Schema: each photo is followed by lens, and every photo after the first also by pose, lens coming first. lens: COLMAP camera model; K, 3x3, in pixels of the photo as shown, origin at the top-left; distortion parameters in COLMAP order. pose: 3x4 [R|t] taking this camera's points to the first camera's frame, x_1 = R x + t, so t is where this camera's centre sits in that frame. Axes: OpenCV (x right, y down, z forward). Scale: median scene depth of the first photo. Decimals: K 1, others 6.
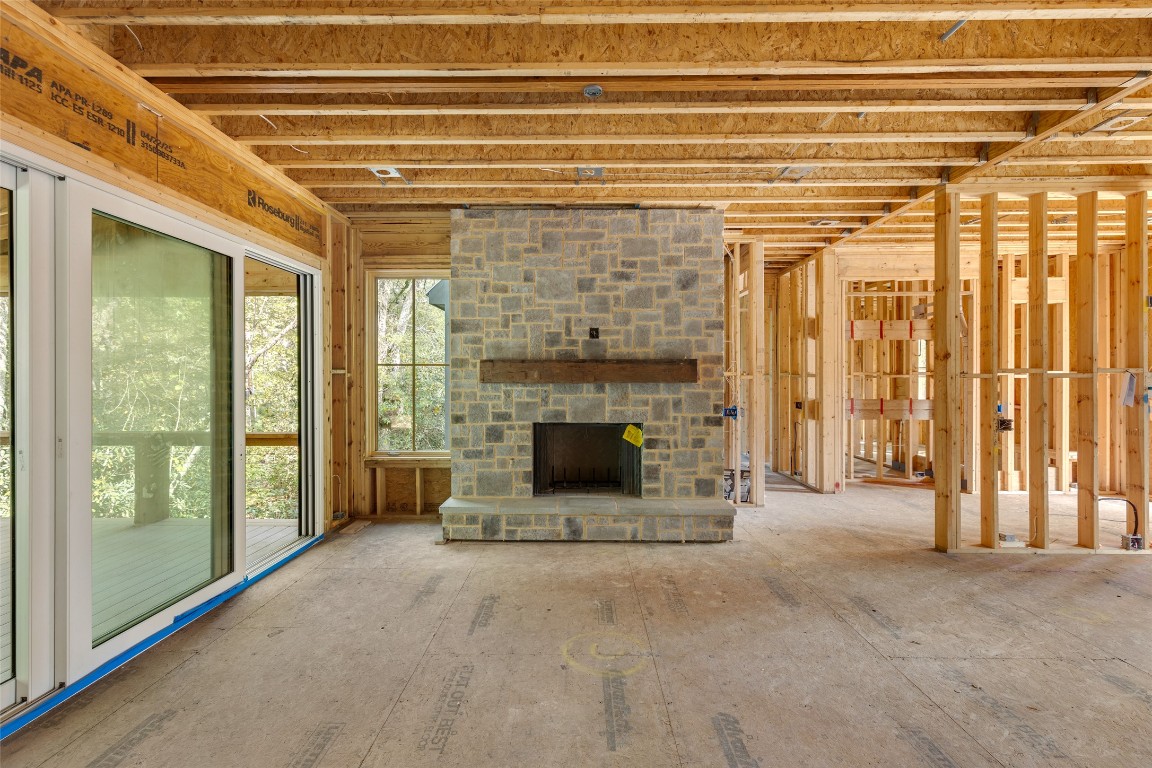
lens RADIAL K [[516.0, 0, 575.4], [0, 516.0, 379.4], [0, 0, 1]] dist [0.006969, -0.002160]
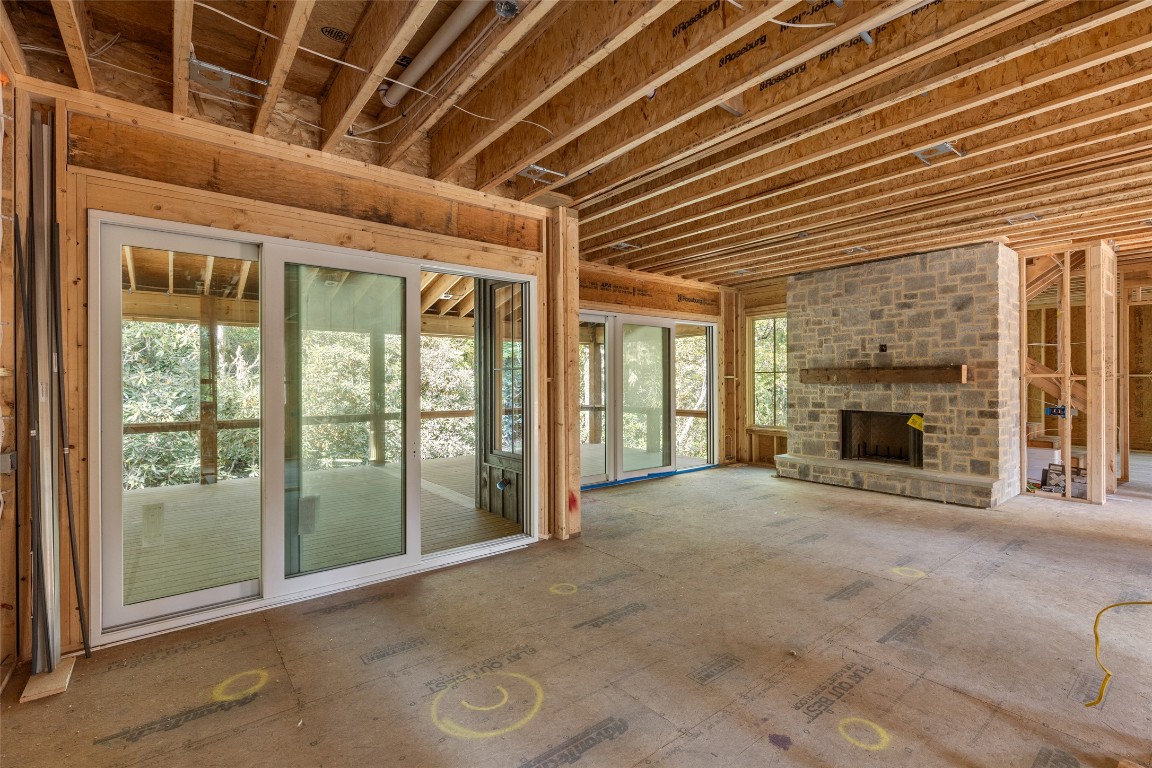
lens RADIAL K [[516.0, 0, 574.1], [0, 516.0, 383.6], [0, 0, 1]] dist [0.006969, -0.002160]
pose [[0.627688, 0.000965, -0.778464, 0.609541], [0.001843, 0.999995, 0.002726, 0.001870], [0.778463, -0.003146, 0.627683, -0.549673]]
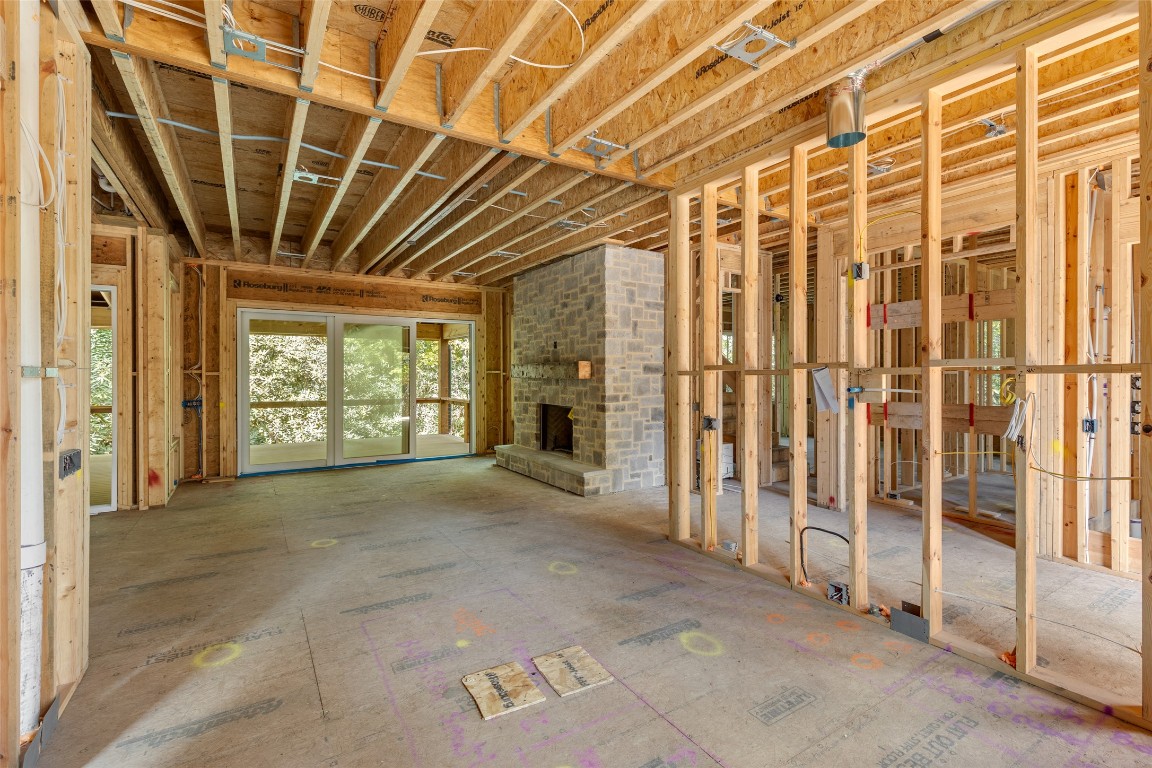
lens RADIAL K [[516.0, 0, 575.6], [0, 516.0, 377.3], [0, 0, 1]] dist [0.006969, -0.002160]
pose [[0.541489, 0.002755, -0.840703, 1.328964], [-0.001864, 0.999996, 0.002076, 0.000397], [0.840706, 0.000442, 0.541492, 0.239528]]
